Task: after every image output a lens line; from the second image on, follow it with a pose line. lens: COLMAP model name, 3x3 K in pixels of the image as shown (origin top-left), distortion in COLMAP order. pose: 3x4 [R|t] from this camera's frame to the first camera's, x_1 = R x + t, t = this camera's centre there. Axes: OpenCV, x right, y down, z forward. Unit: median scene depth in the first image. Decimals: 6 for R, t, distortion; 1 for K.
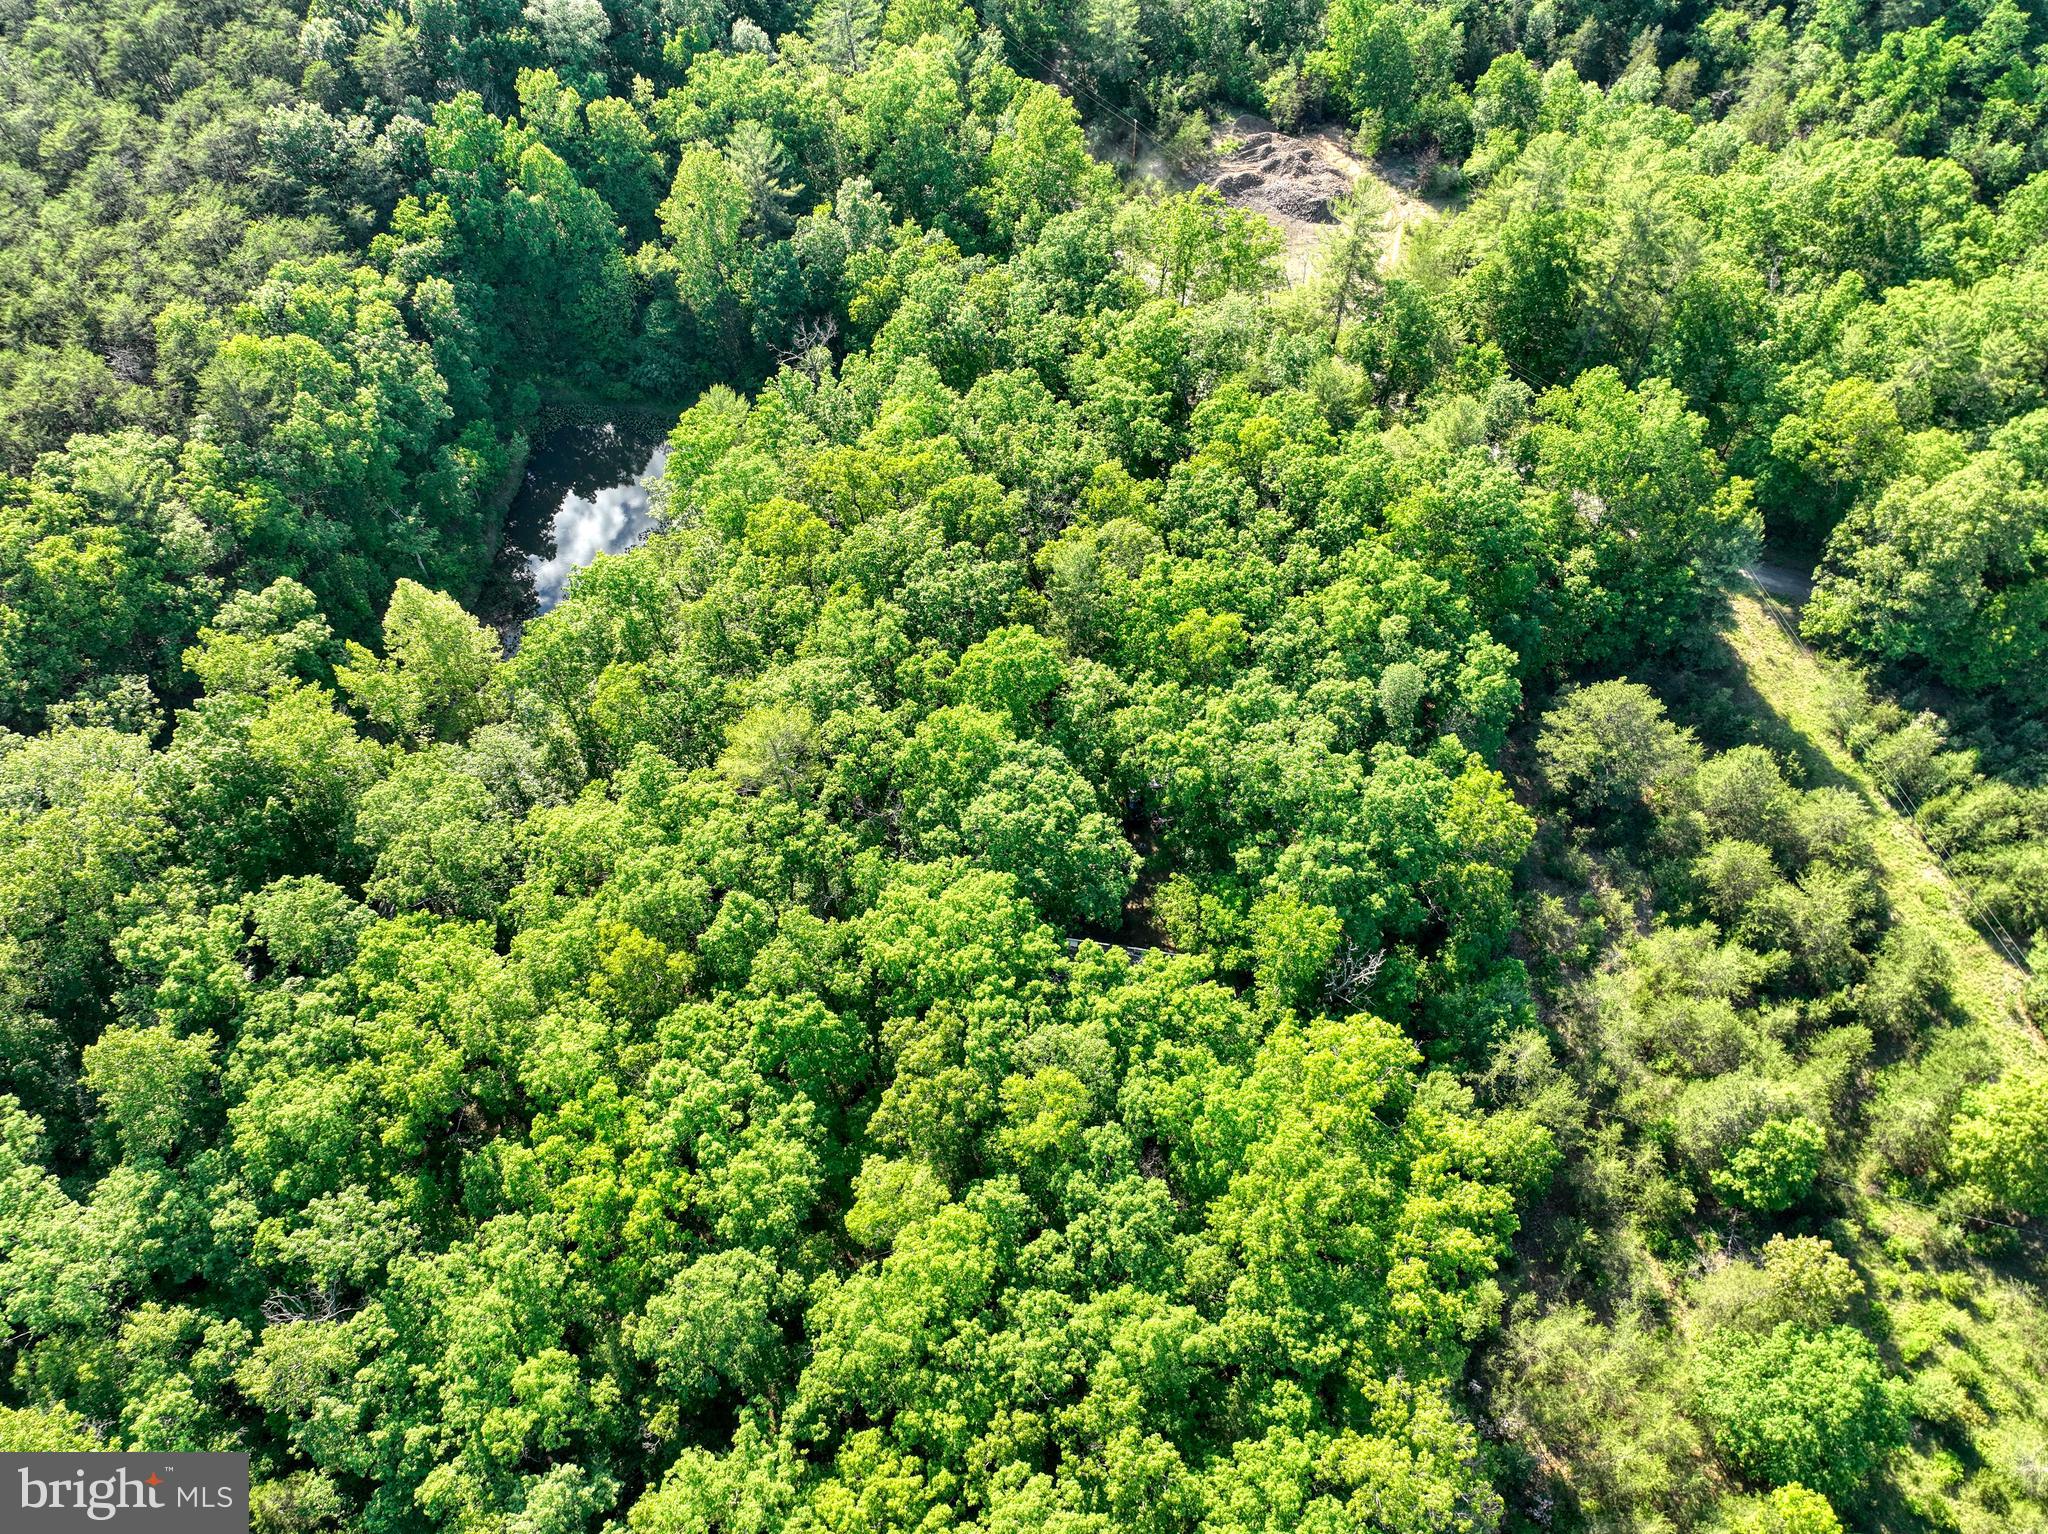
lens RADIAL K [[1435.6, 0, 1024.0], [0, 1435.6, 767.0], [0, 0, 1]] dist [-0.000542, 0.016180]
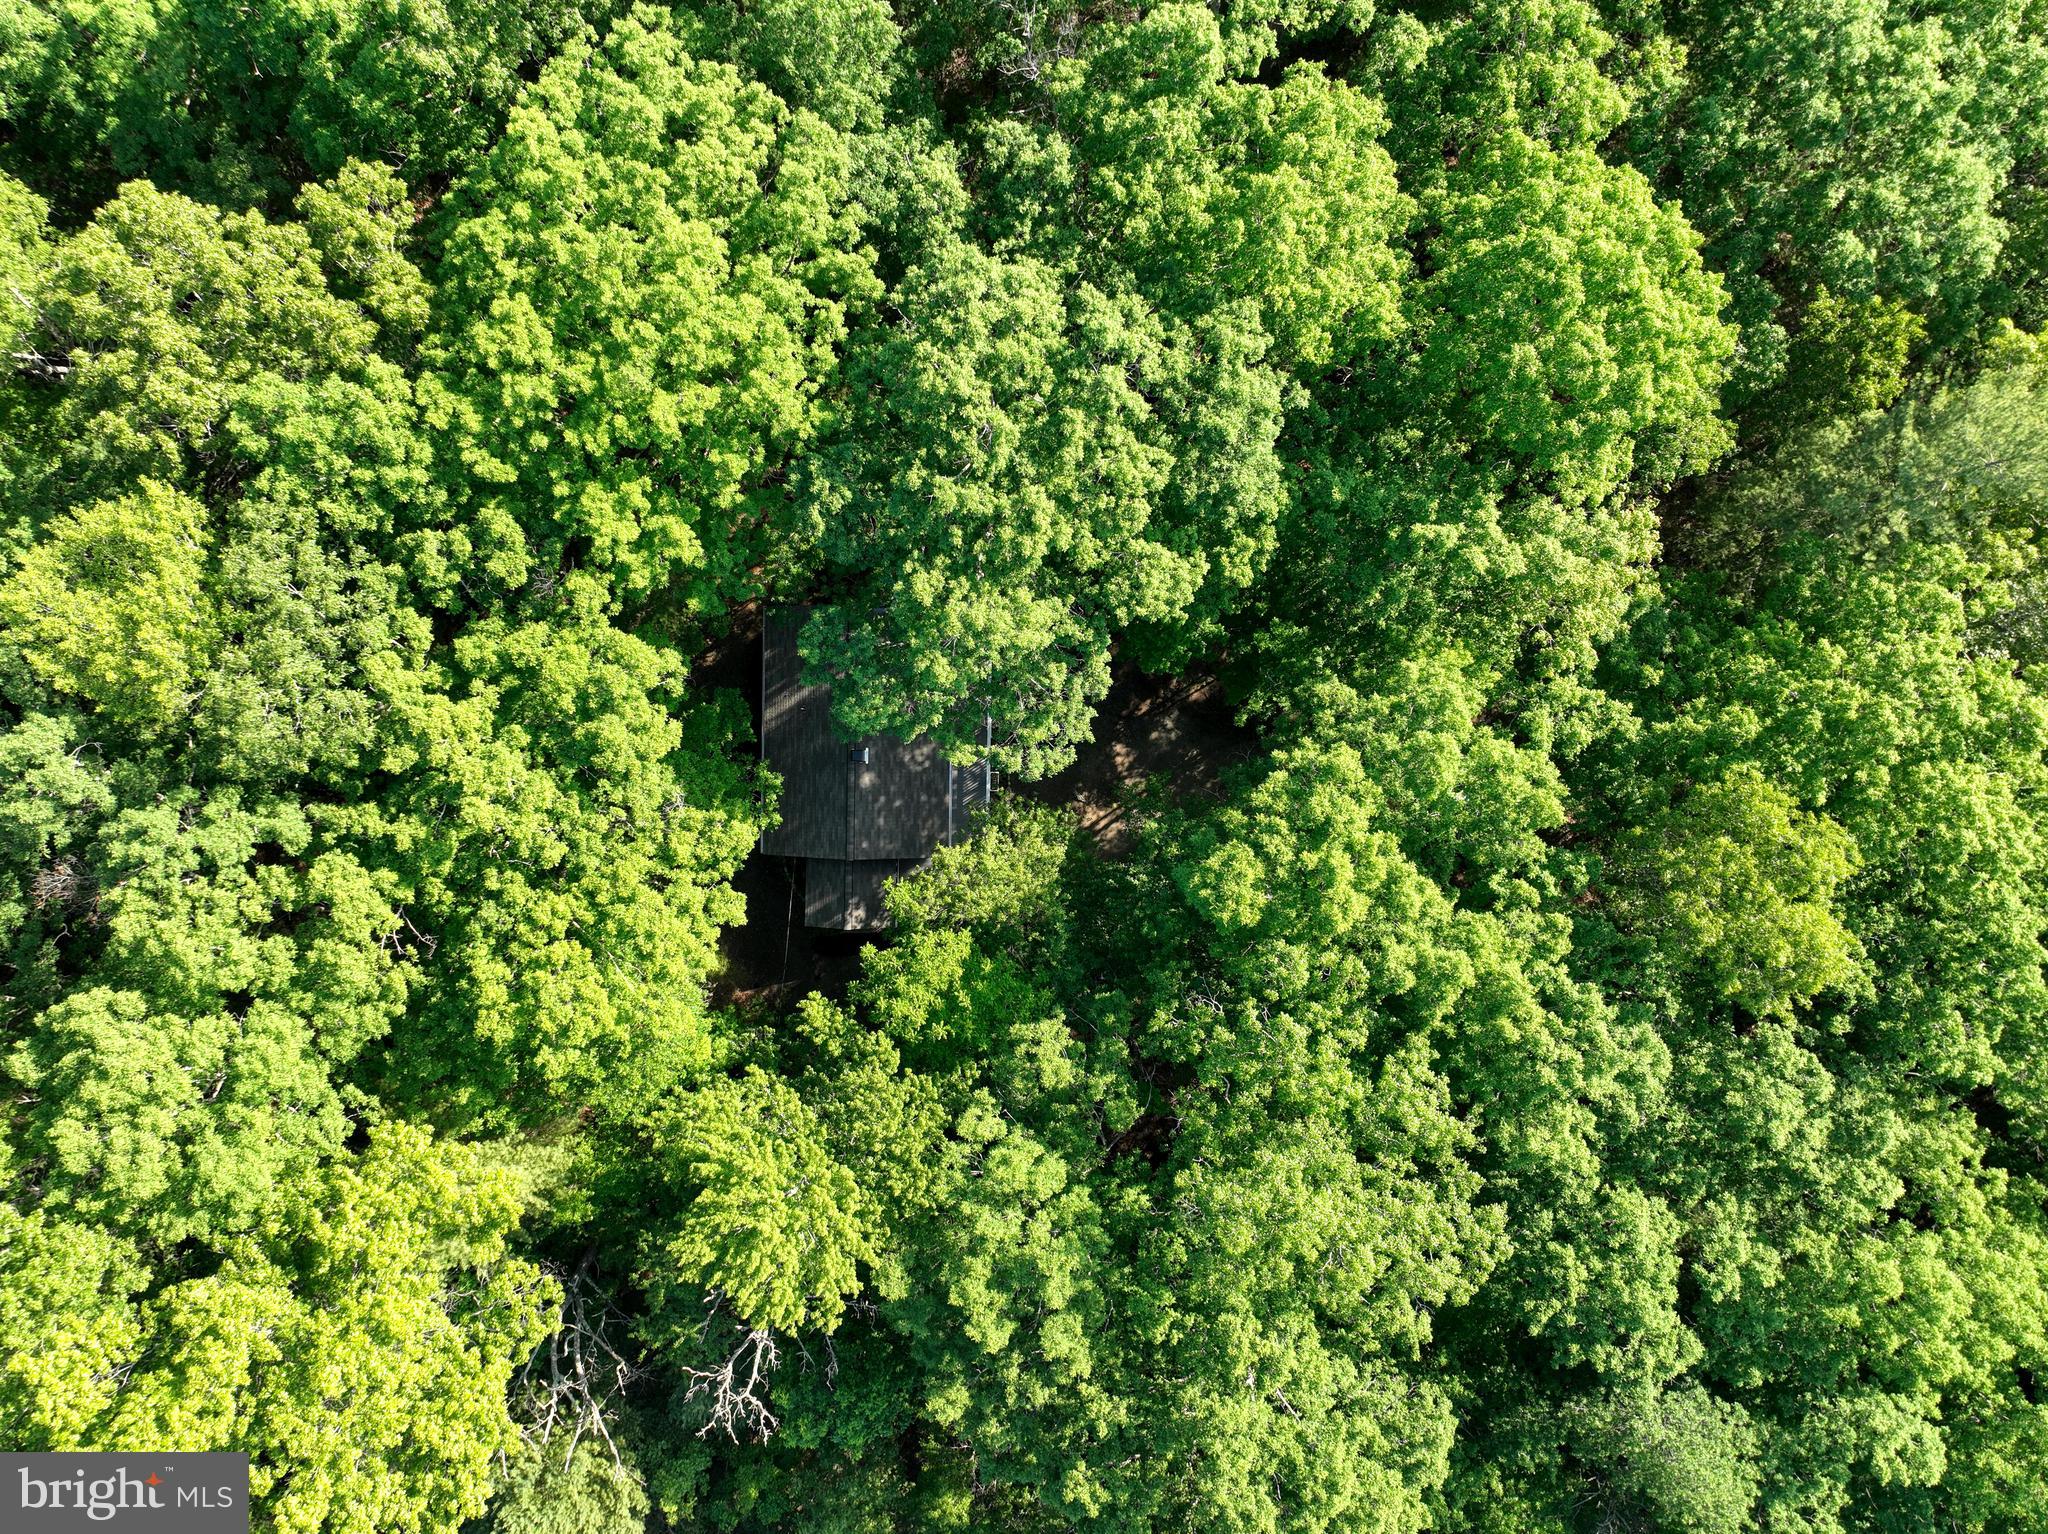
lens RADIAL K [[1435.6, 0, 1024.0], [0, 1435.6, 767.0], [0, 0, 1]] dist [-0.000542, 0.016180]
pose [[0.148208, 0.988478, 0.030767, 0.066925], [-0.822317, 0.105893, 0.559089, -0.142694], [0.549389, -0.108161, 0.828536, 0.665728]]
